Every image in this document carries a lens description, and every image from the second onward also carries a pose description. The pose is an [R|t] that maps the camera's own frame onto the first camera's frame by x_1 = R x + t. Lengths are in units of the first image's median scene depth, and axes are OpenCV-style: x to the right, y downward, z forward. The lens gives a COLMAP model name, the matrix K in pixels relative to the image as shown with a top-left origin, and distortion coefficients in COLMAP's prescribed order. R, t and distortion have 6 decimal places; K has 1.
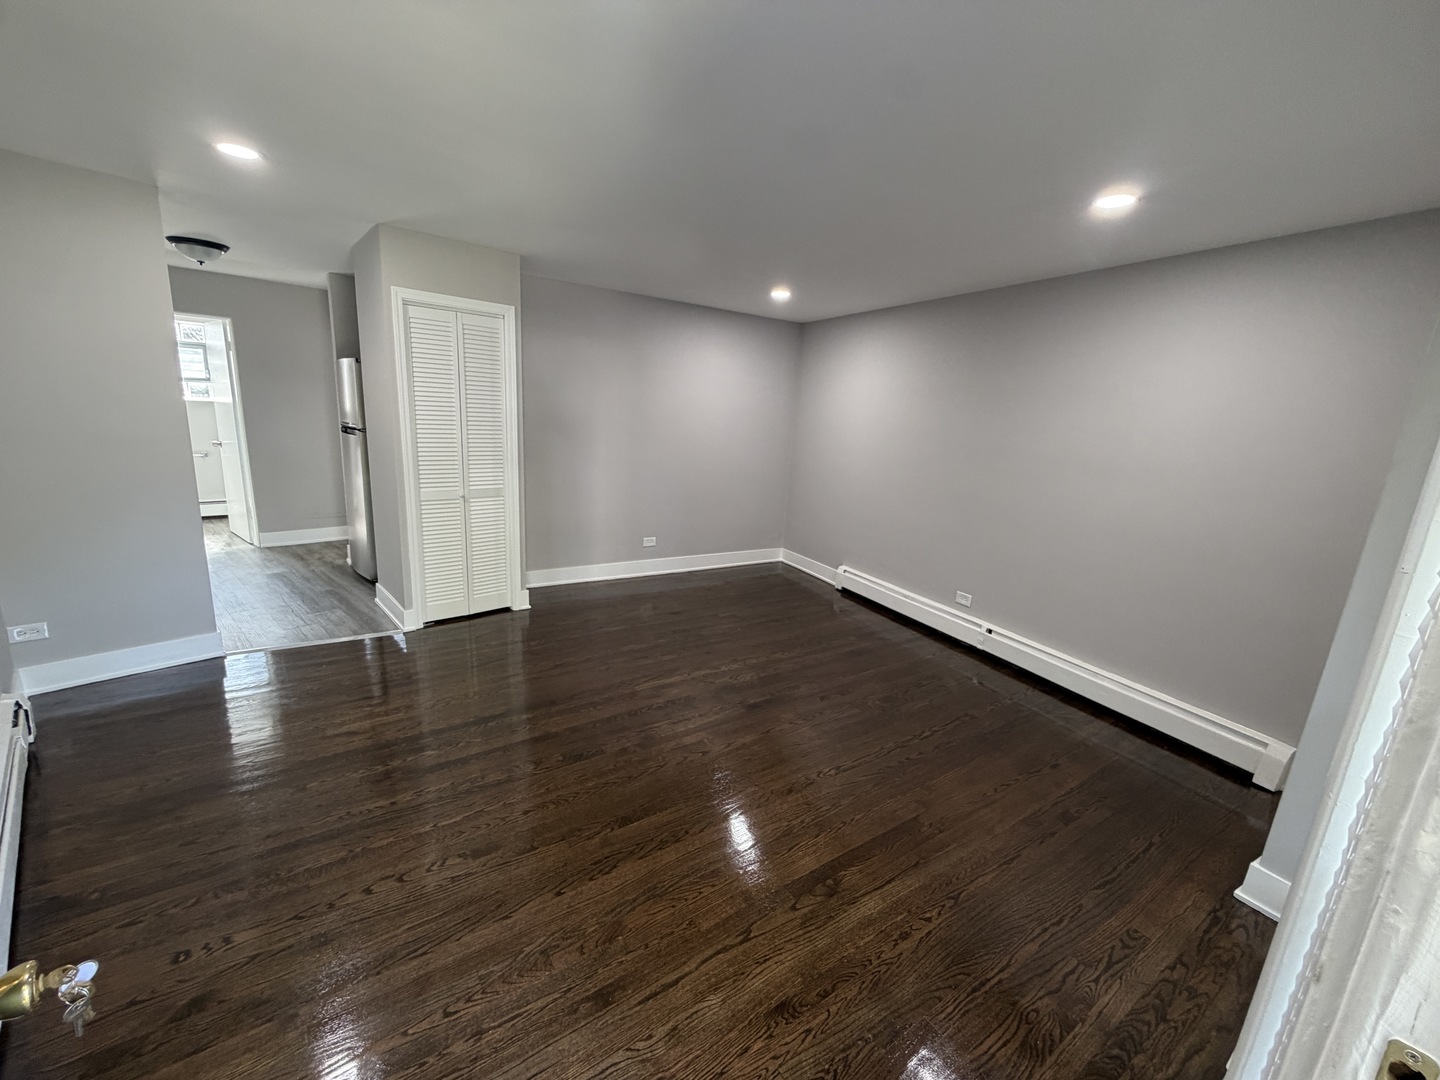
lens RADIAL K [[576.1, 0, 717.0], [0, 576.1, 541.5], [0, 0, 1]] dist [0.001092, -0.000504]
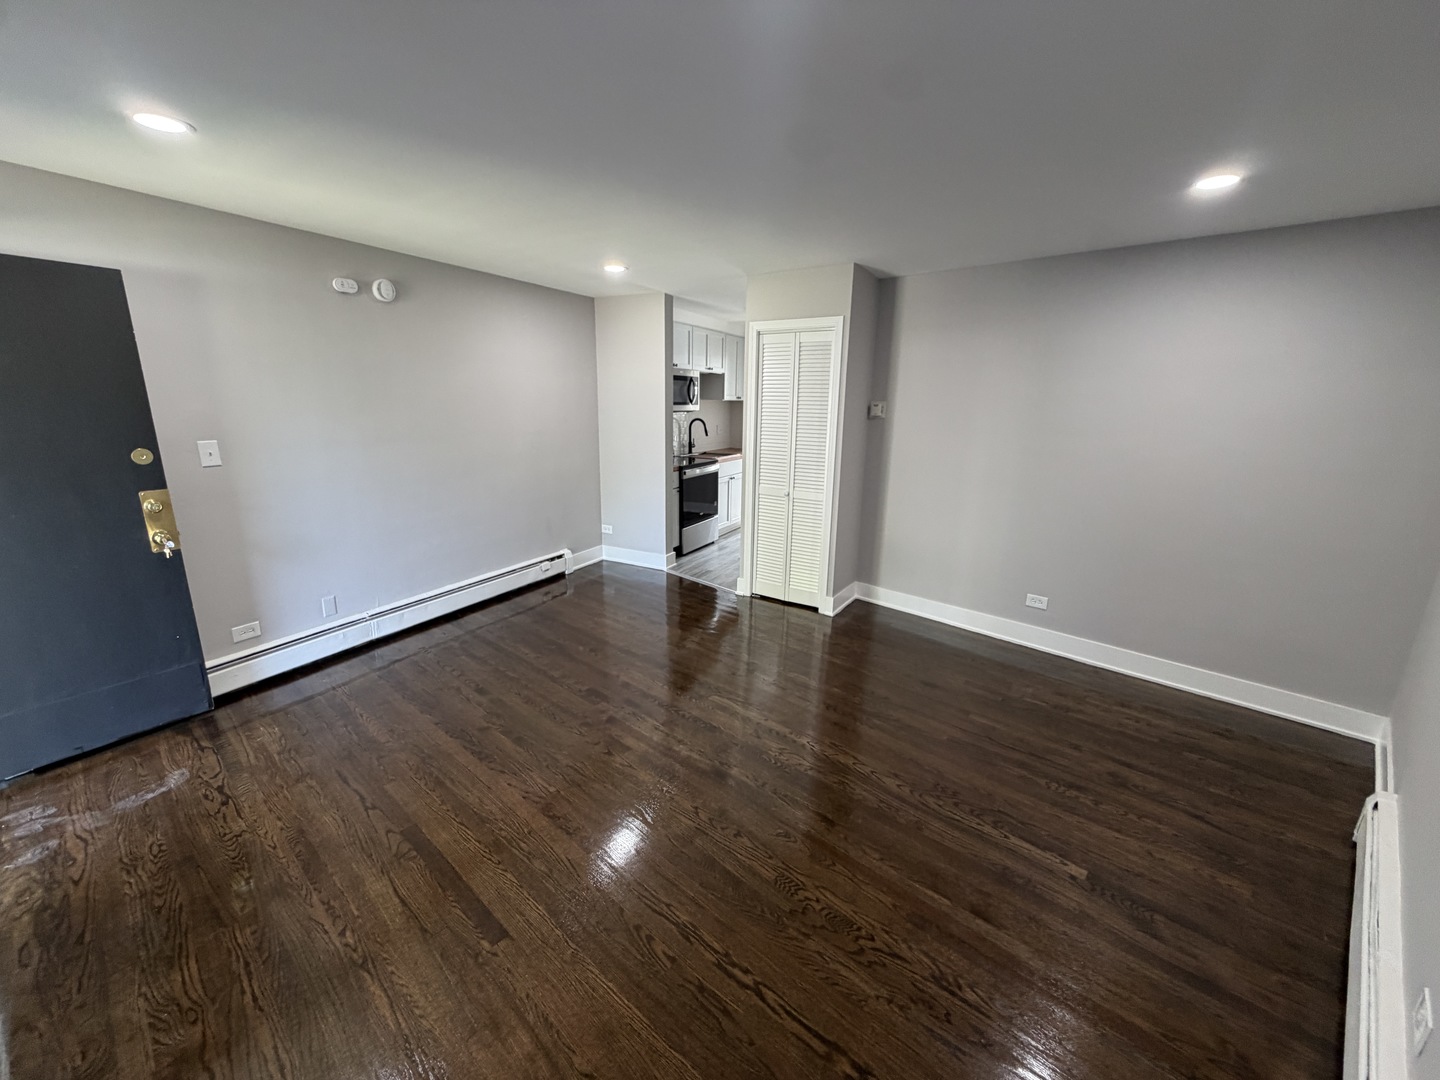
lens RADIAL K [[576.1, 0, 717.0], [0, 576.1, 541.5], [0, 0, 1]] dist [0.001092, -0.000504]
pose [[0.250502, 0.182480, -0.950763, 1.278353], [-0.217380, 0.967600, 0.128437, -0.219502], [0.943395, 0.174503, 0.282053, 1.176027]]
